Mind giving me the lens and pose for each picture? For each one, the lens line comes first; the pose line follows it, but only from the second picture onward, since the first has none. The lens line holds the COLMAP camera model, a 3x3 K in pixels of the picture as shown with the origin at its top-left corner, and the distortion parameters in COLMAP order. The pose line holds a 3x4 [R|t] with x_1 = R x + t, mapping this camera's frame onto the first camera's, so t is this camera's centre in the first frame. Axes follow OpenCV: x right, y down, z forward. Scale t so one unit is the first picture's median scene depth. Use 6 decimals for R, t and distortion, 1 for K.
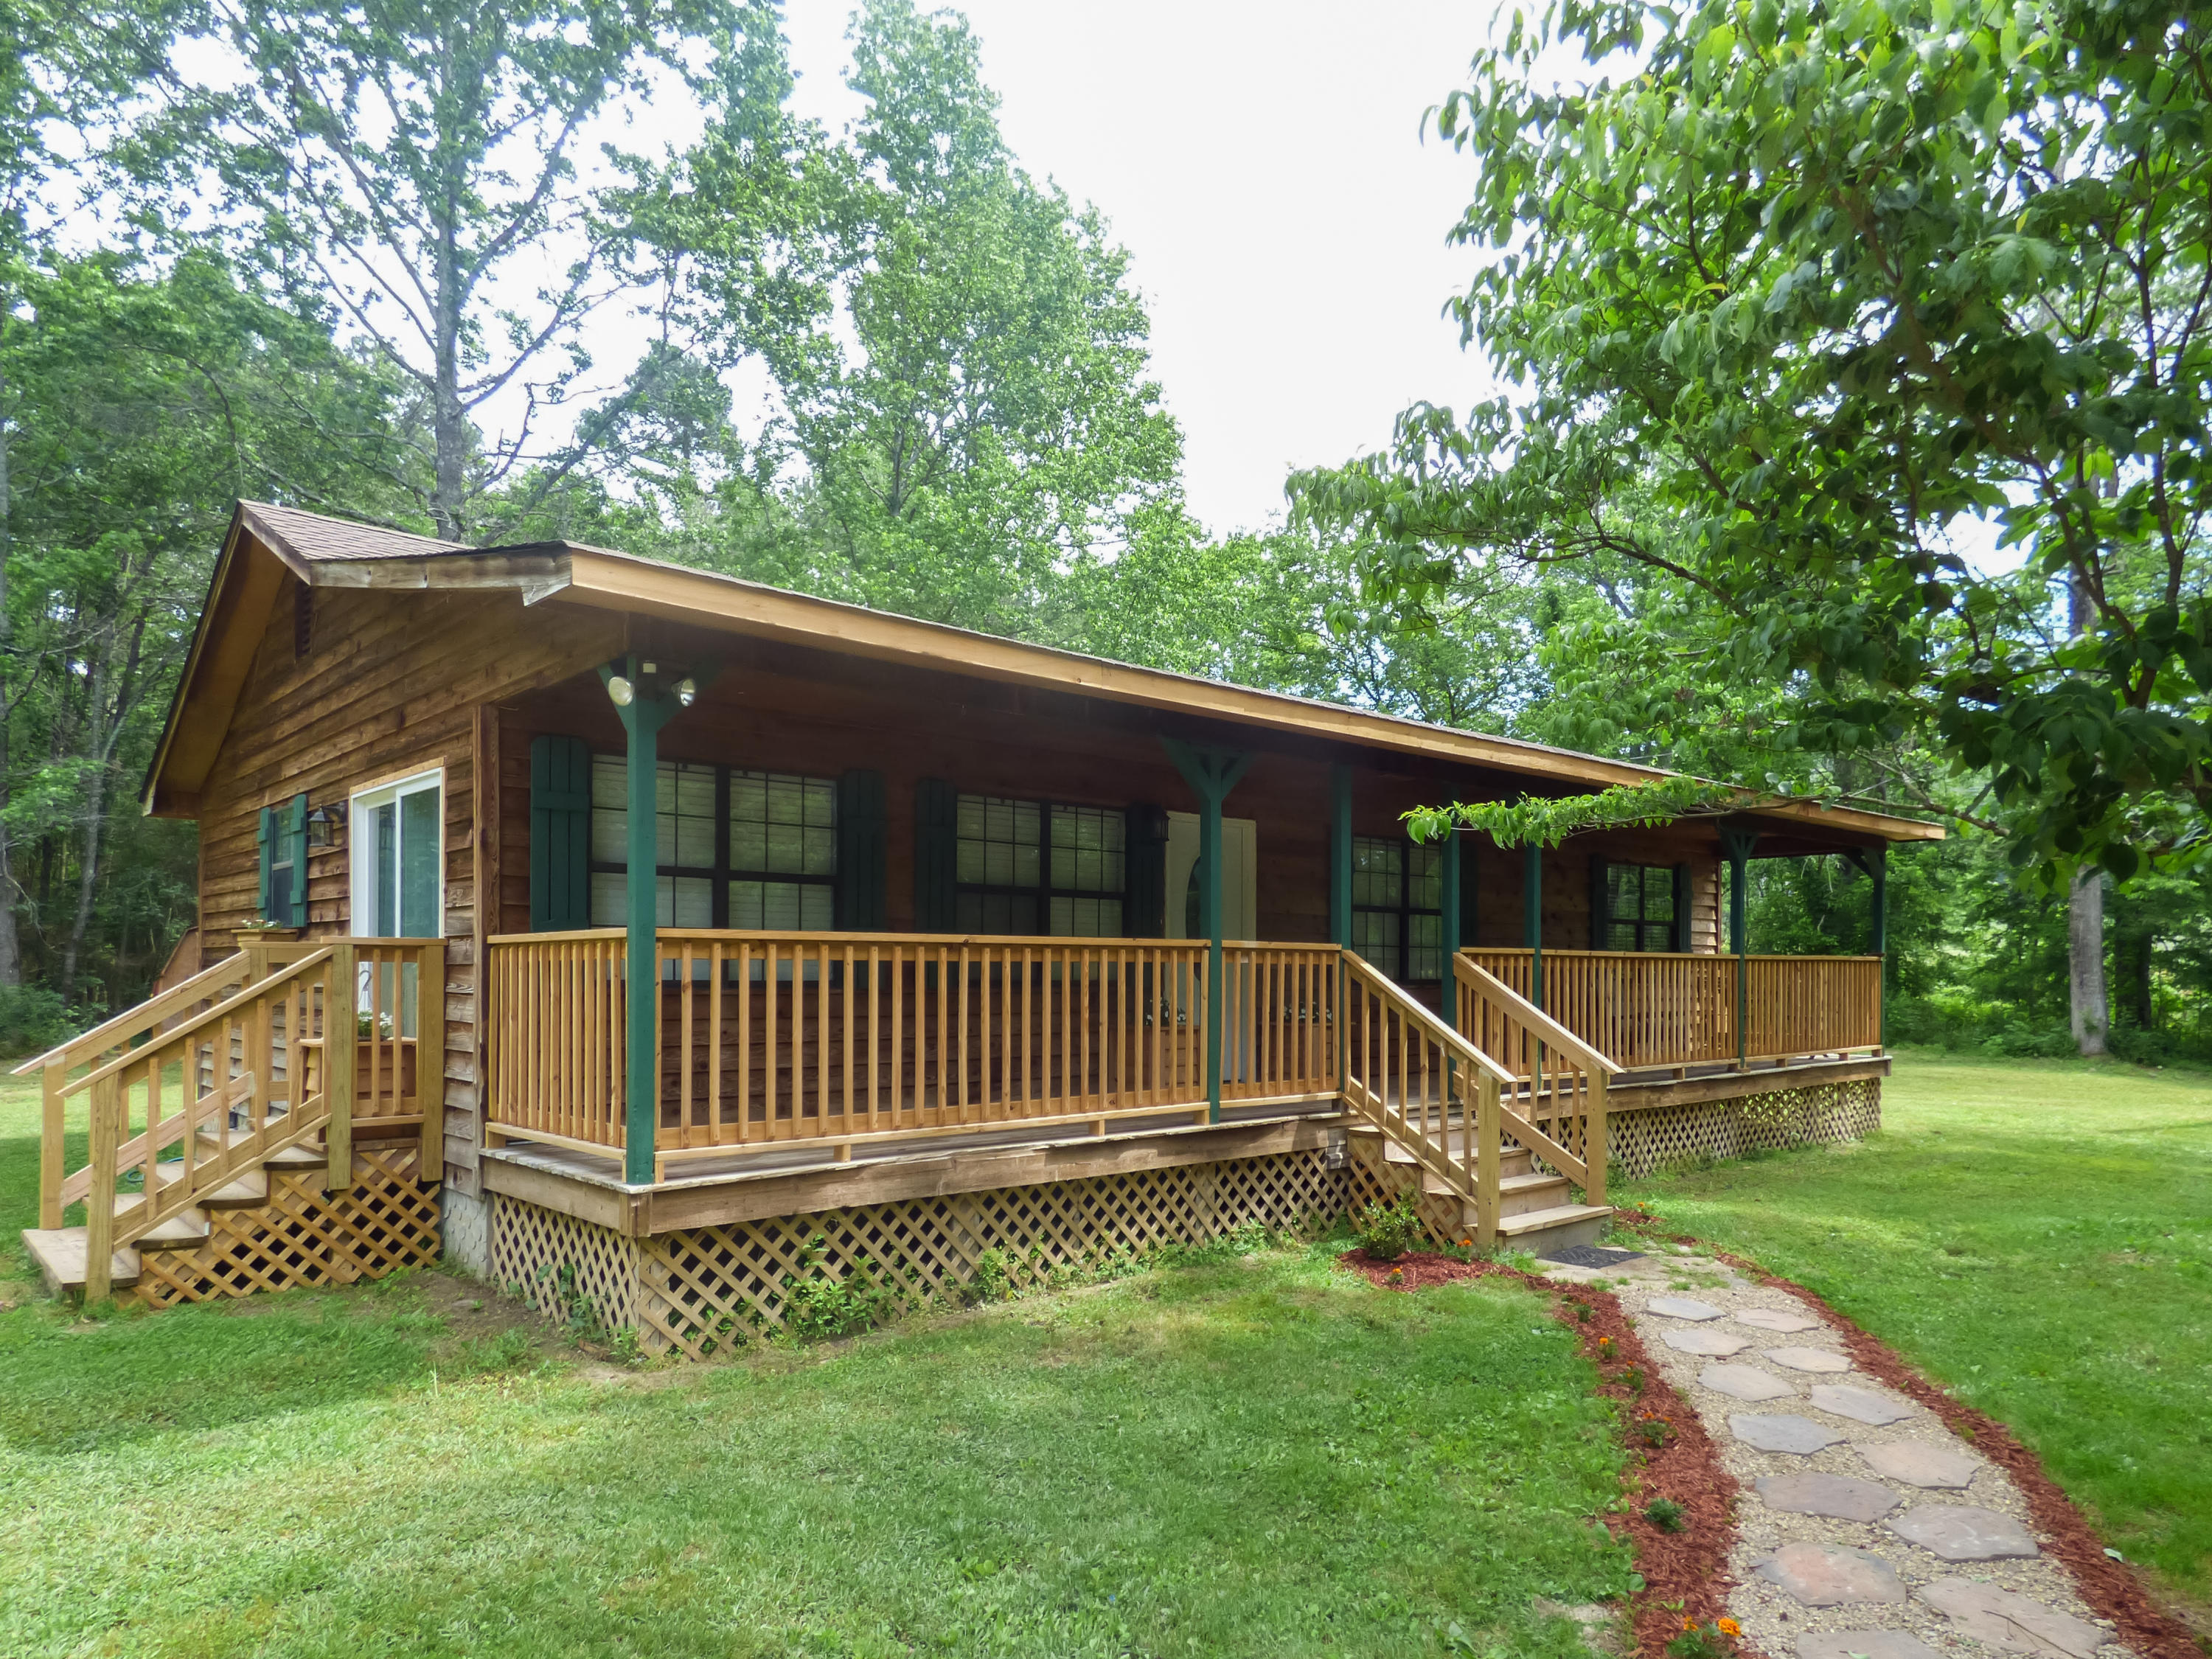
lens RADIAL K [[1384.0, 0, 1101.1], [0, 1384.0, 965.1], [0, 0, 1]] dist [0.020042, -0.007131]
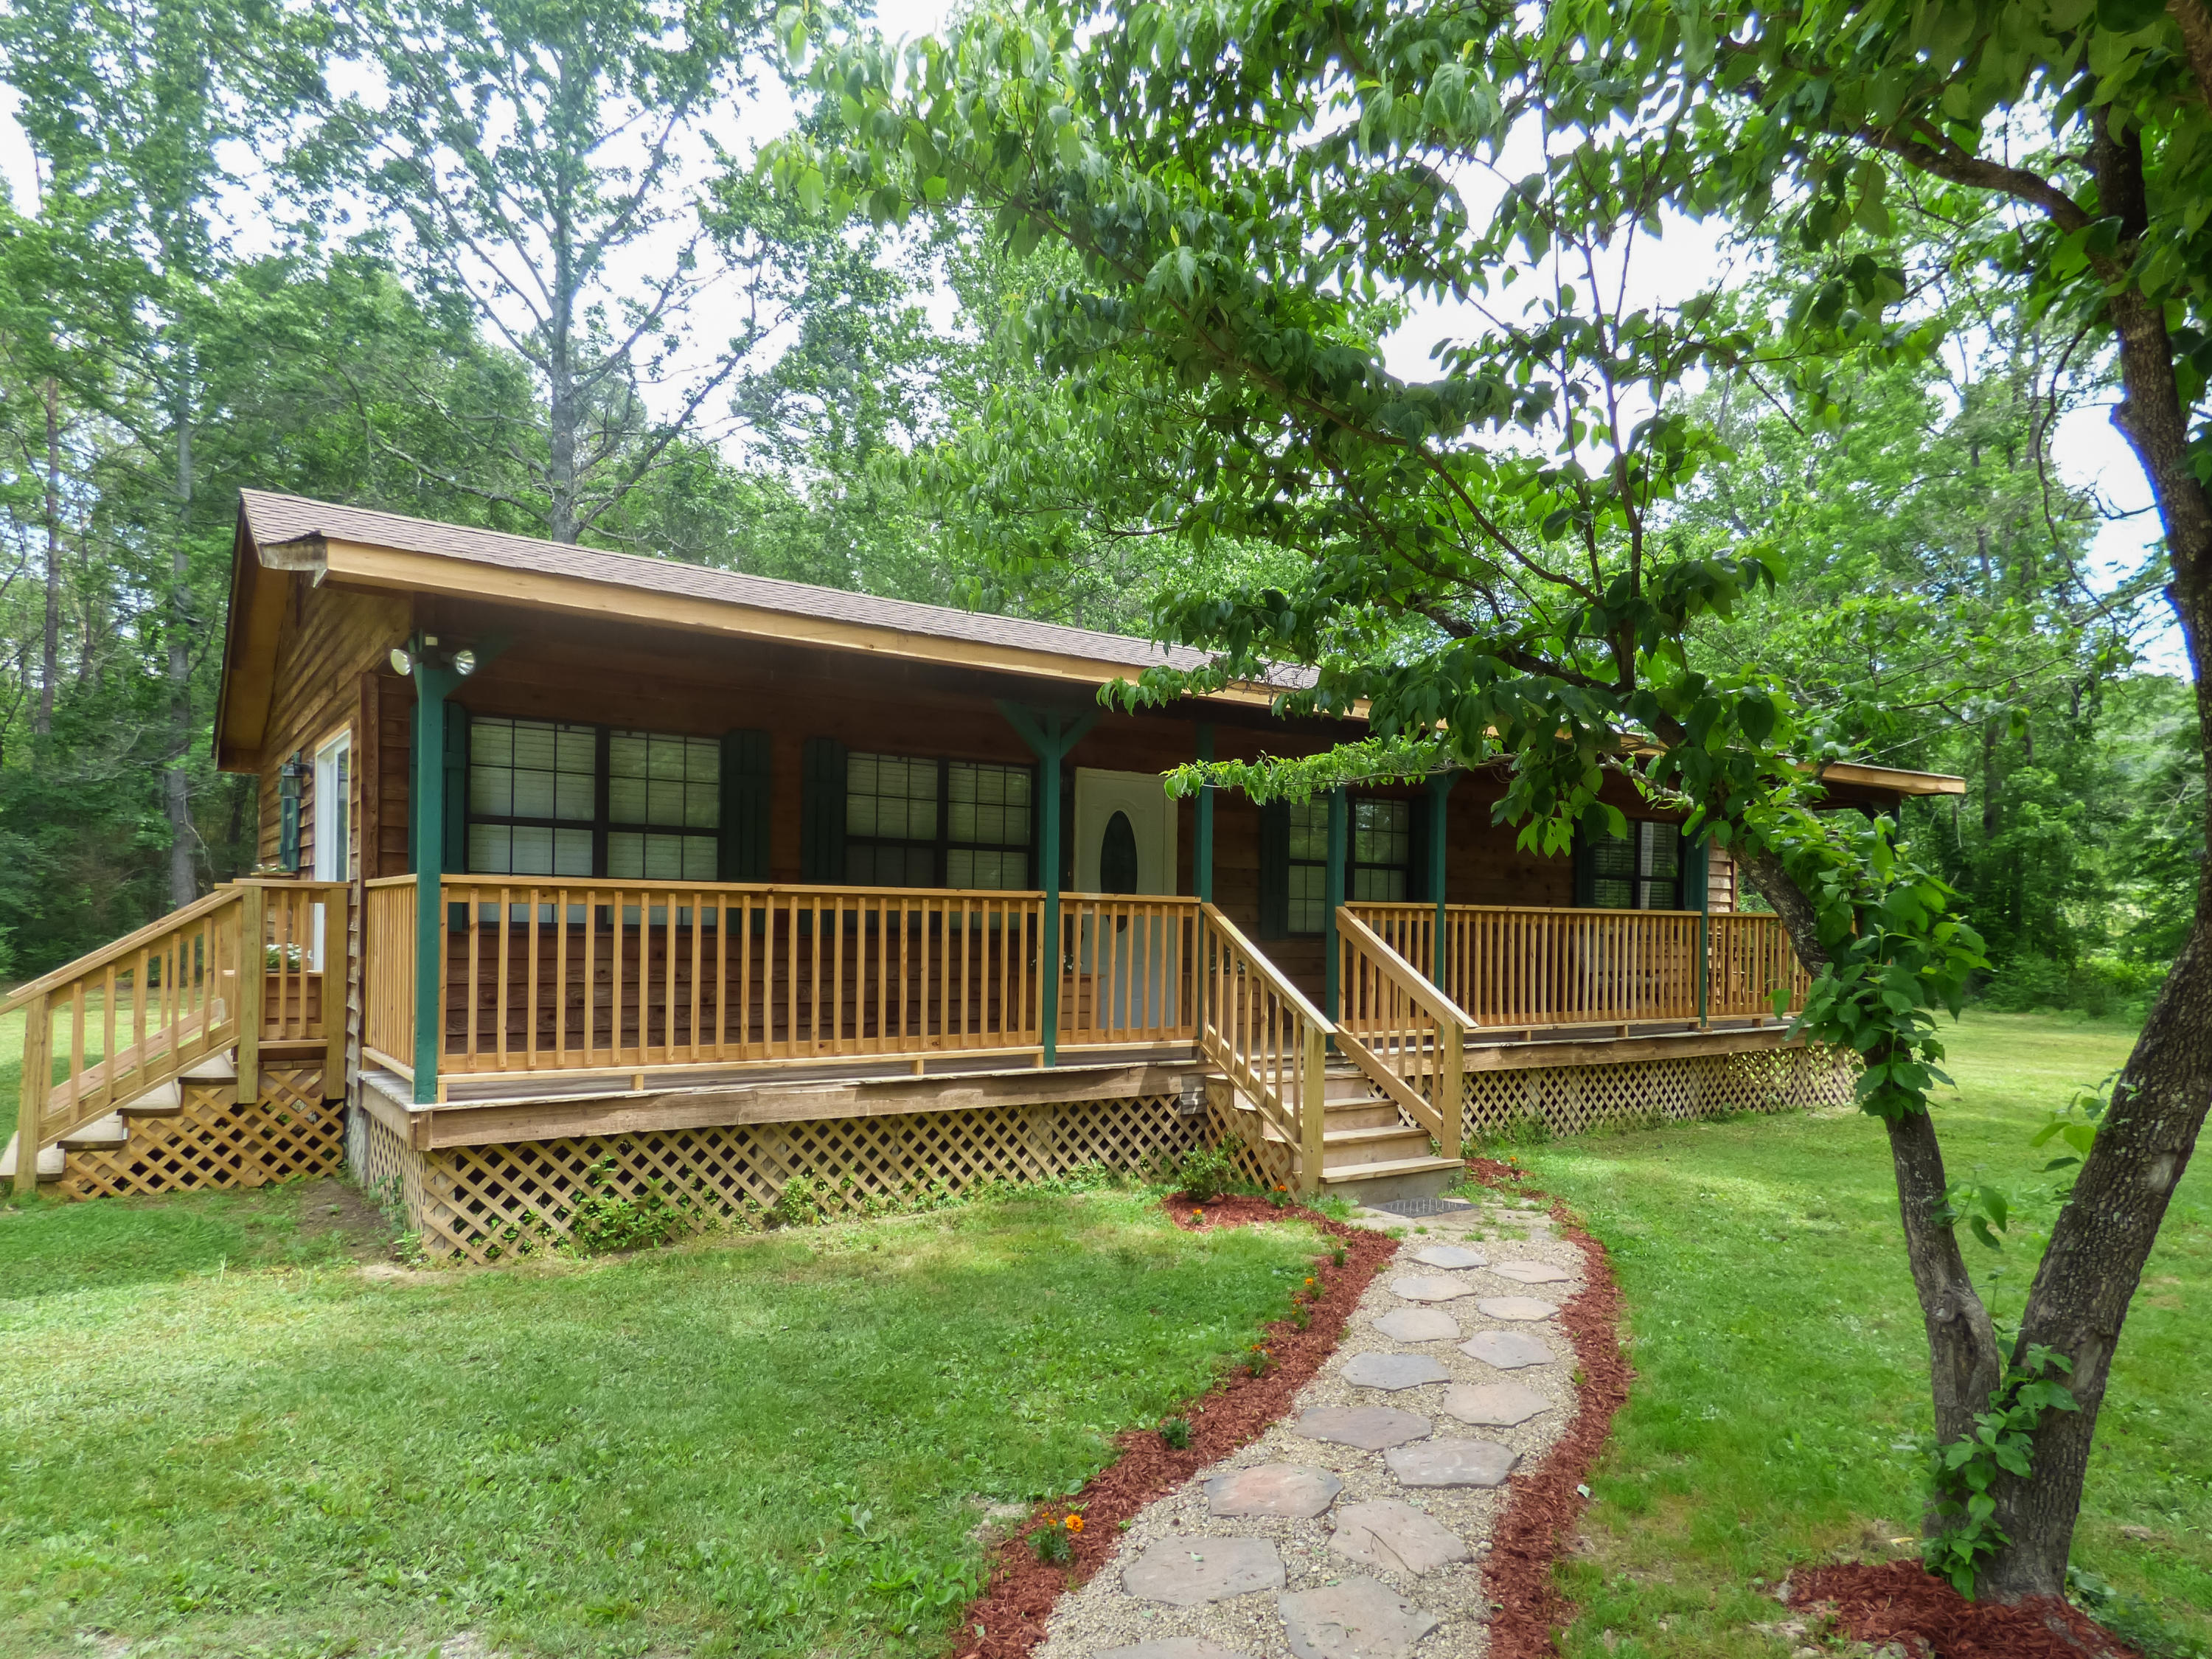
lens RADIAL K [[1372.0, 0, 1112.8], [0, 1372.0, 924.8], [0, 0, 1]] dist [0.001181, 0.004317]
pose [[0.993716, 0.014003, -0.111049, 0.265688], [-0.013337, 0.999888, 0.006735, -0.000645], [0.111131, -0.005212, 0.993792, -0.027261]]
